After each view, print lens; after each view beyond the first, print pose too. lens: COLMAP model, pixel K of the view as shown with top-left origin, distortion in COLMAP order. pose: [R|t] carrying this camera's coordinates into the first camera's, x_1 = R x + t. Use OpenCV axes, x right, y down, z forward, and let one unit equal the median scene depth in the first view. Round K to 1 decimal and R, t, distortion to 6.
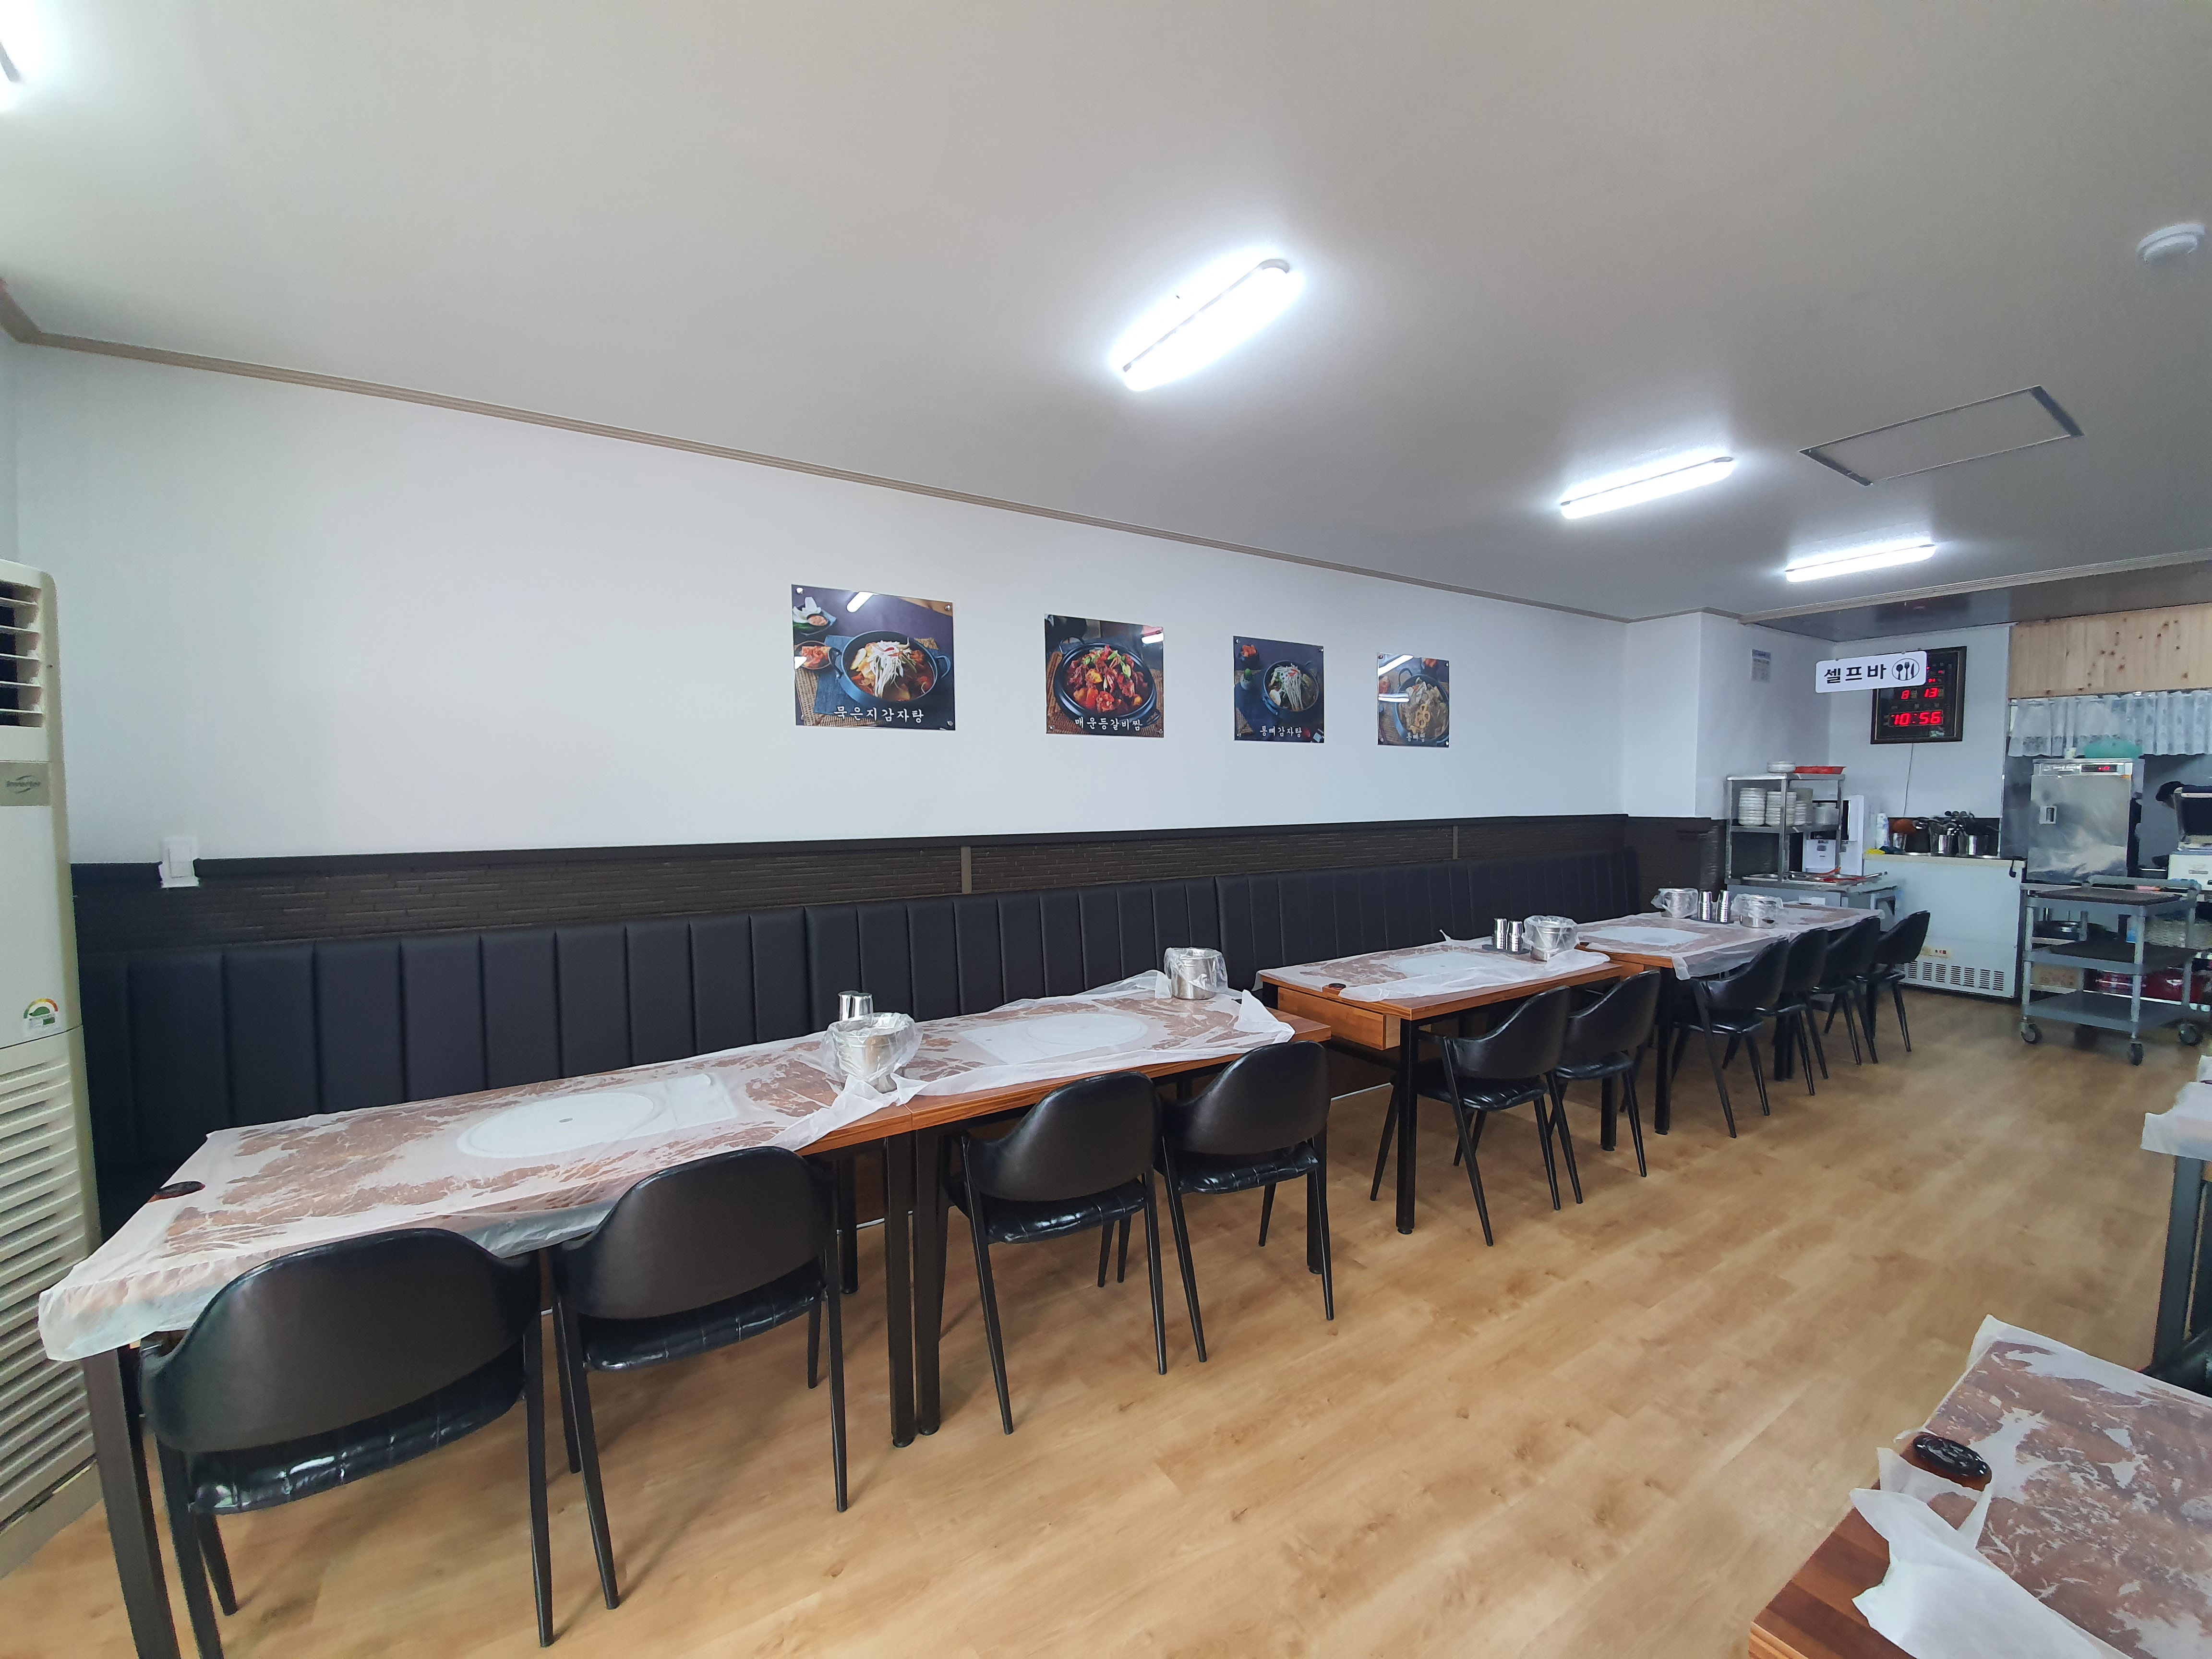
lens RADIAL K [[858.1, 0, 1106.0], [0, 858.1, 829.5], [0, 0, 1]] dist [0.001827, -0.011765]
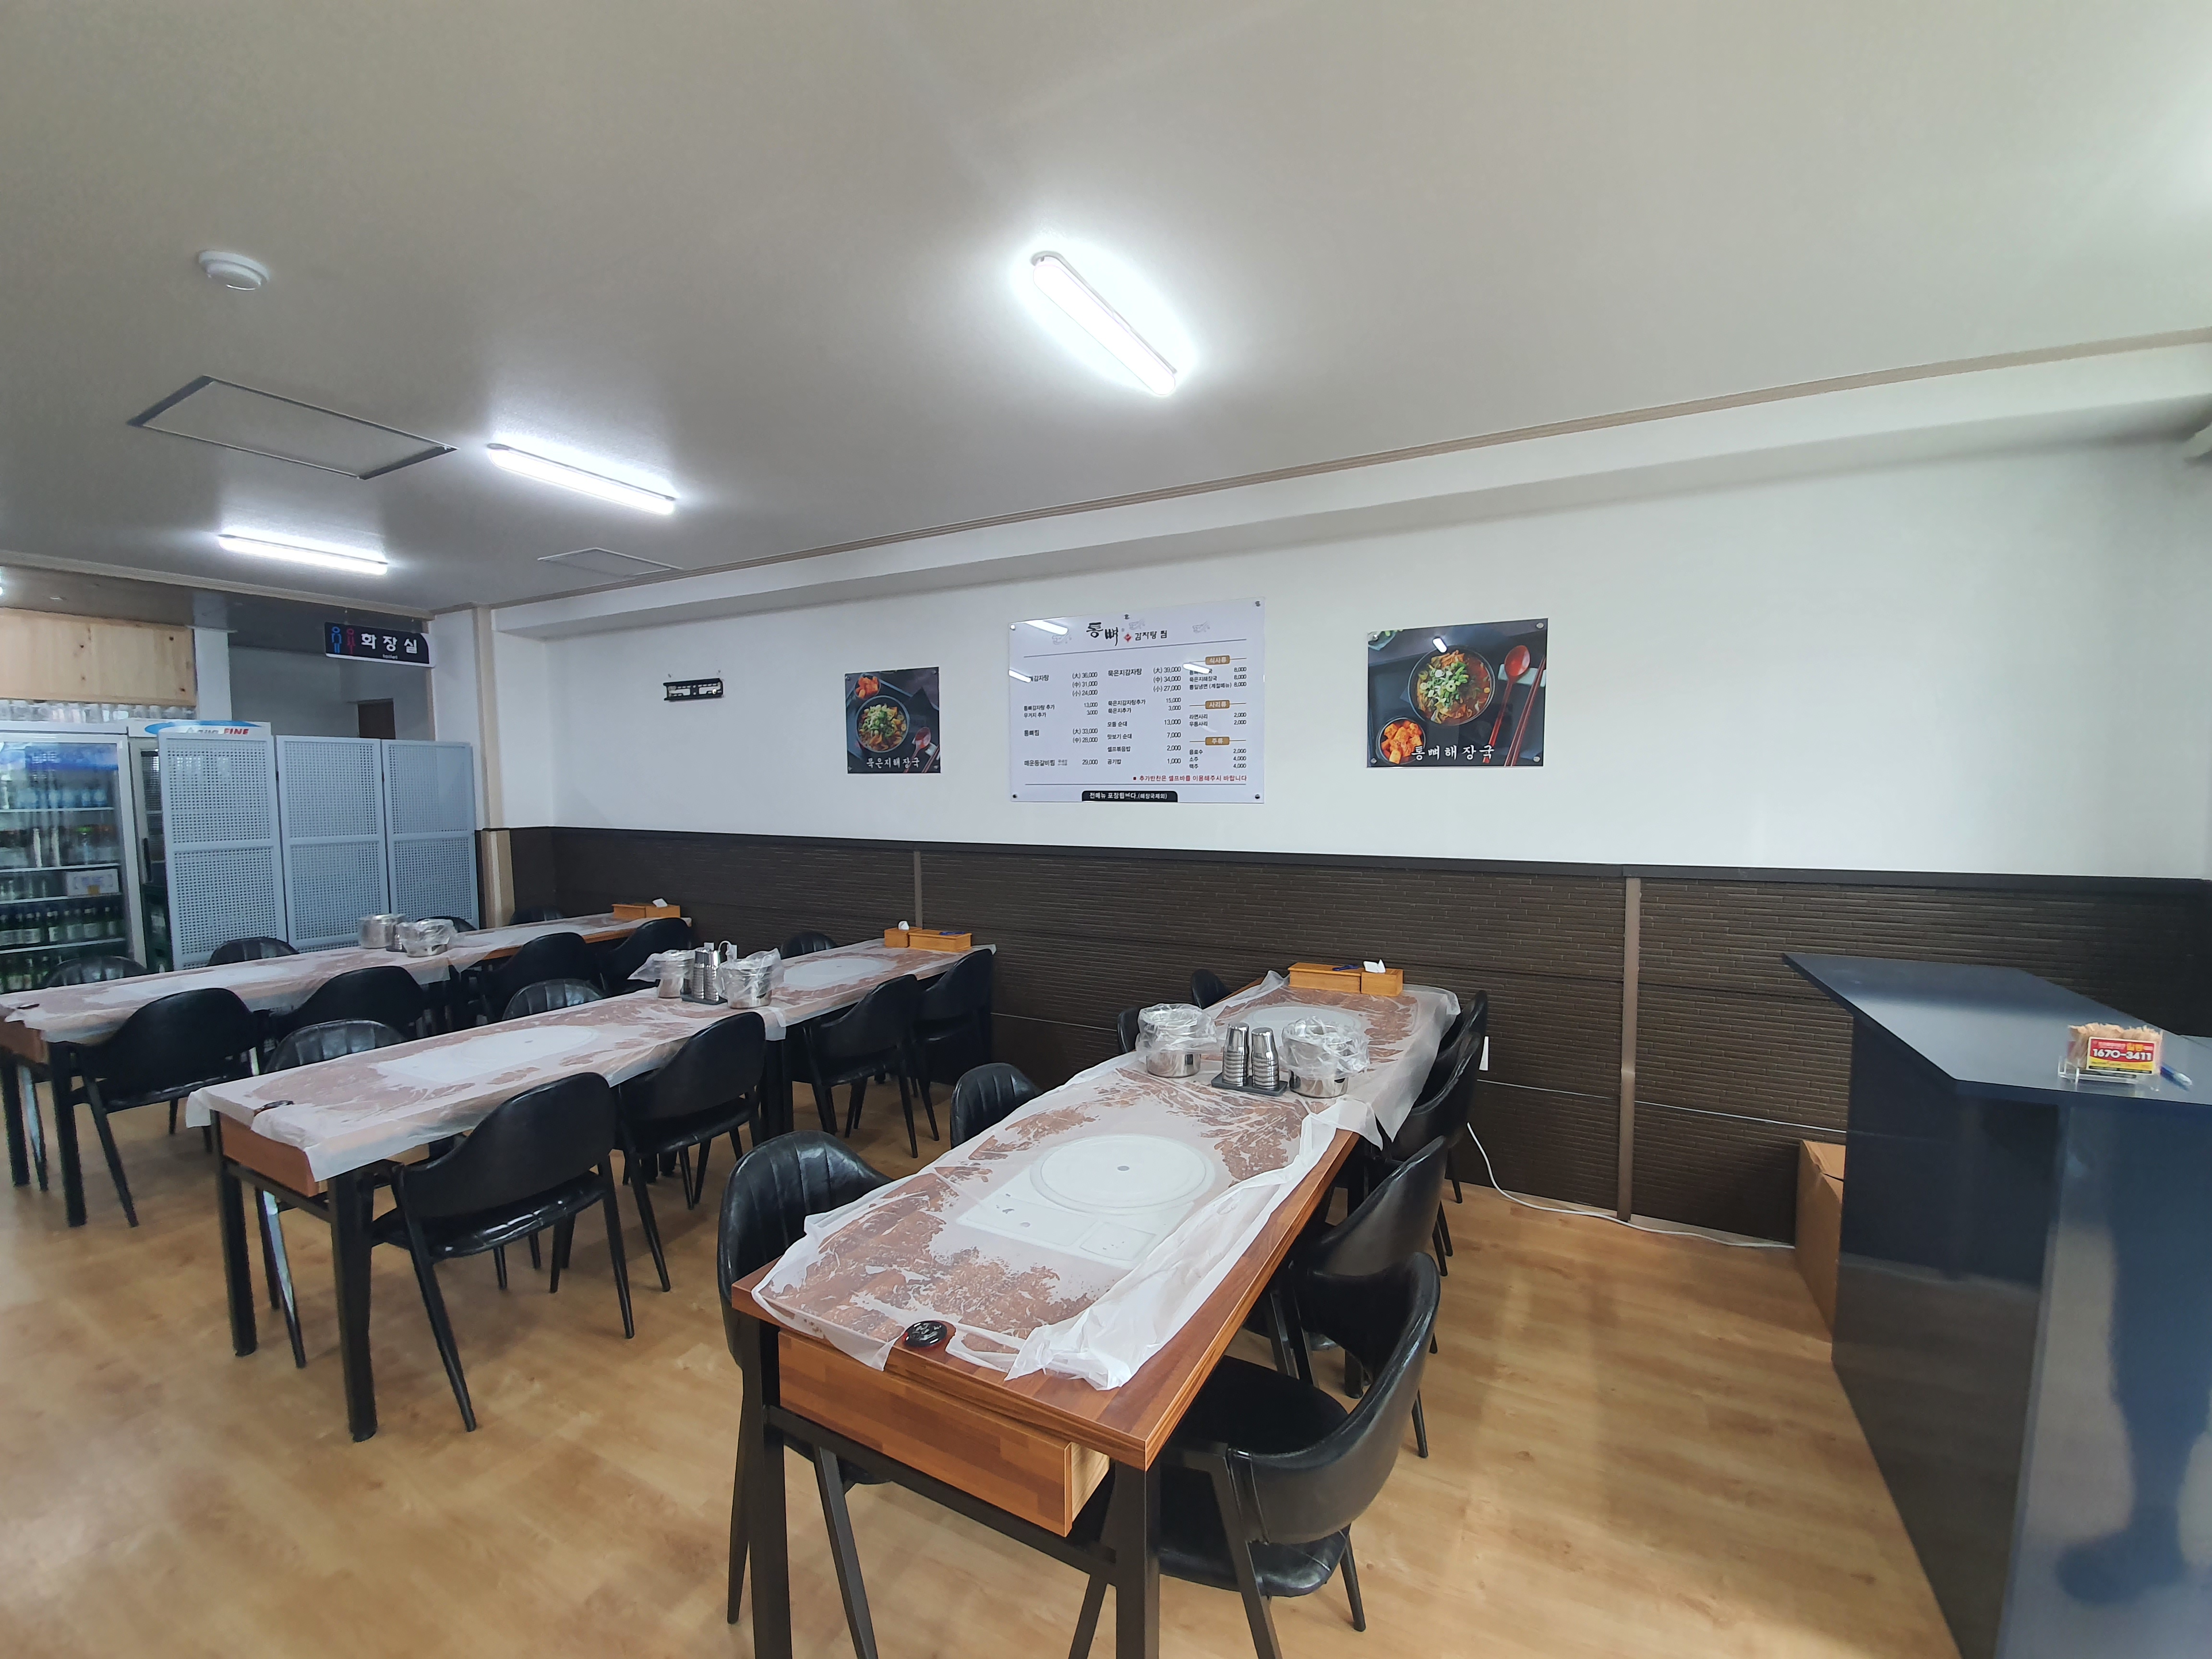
lens RADIAL K [[885.6, 0, 1117.7], [0, 885.6, 838.5], [0, 0, 1]] dist [0.020798, -0.022234]
pose [[-0.501855, -0.045774, 0.863740, -0.071609], [0.049526, 0.995440, 0.081530, -0.031194], [-0.863533, 0.083693, -0.497300, 0.267883]]
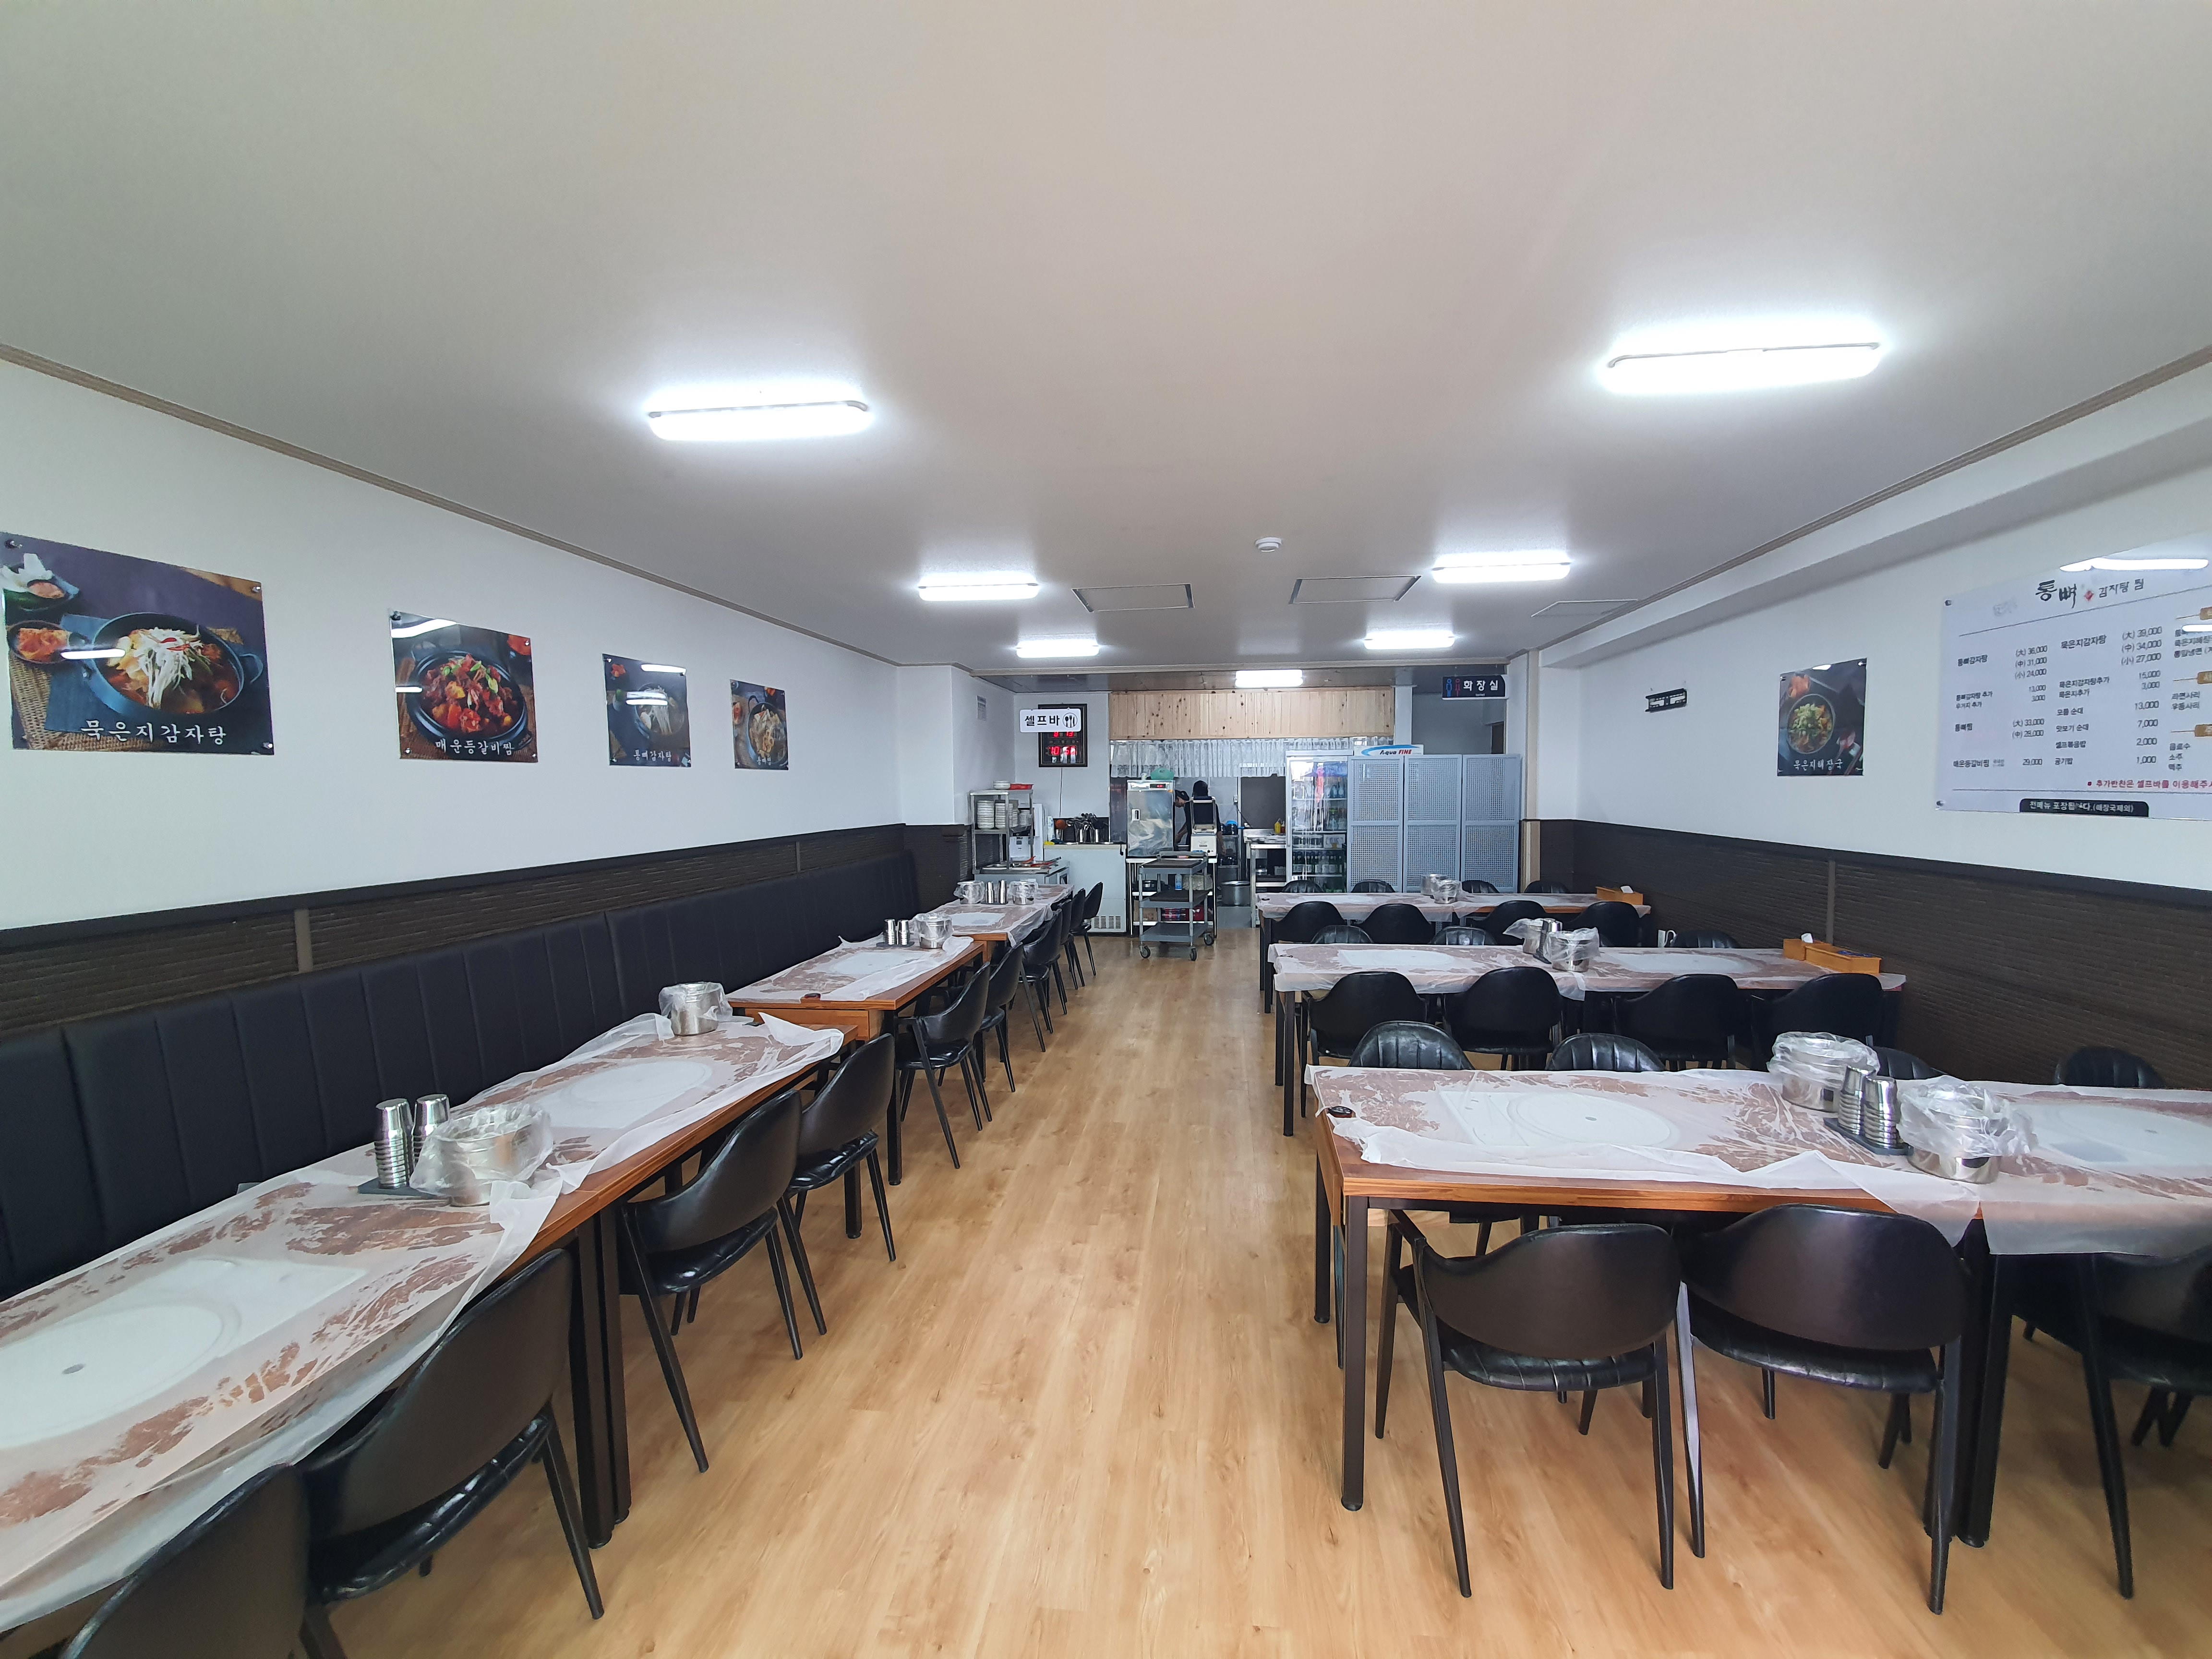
lens RADIAL K [[858.1, 0, 1106.0], [0, 858.1, 829.5], [0, 0, 1]] dist [0.001827, -0.011765]
pose [[0.648868, -0.041028, 0.759794, -0.251997], [0.045612, 0.998847, 0.014984, -0.026813], [-0.759533, 0.024933, 0.649991, -0.025237]]
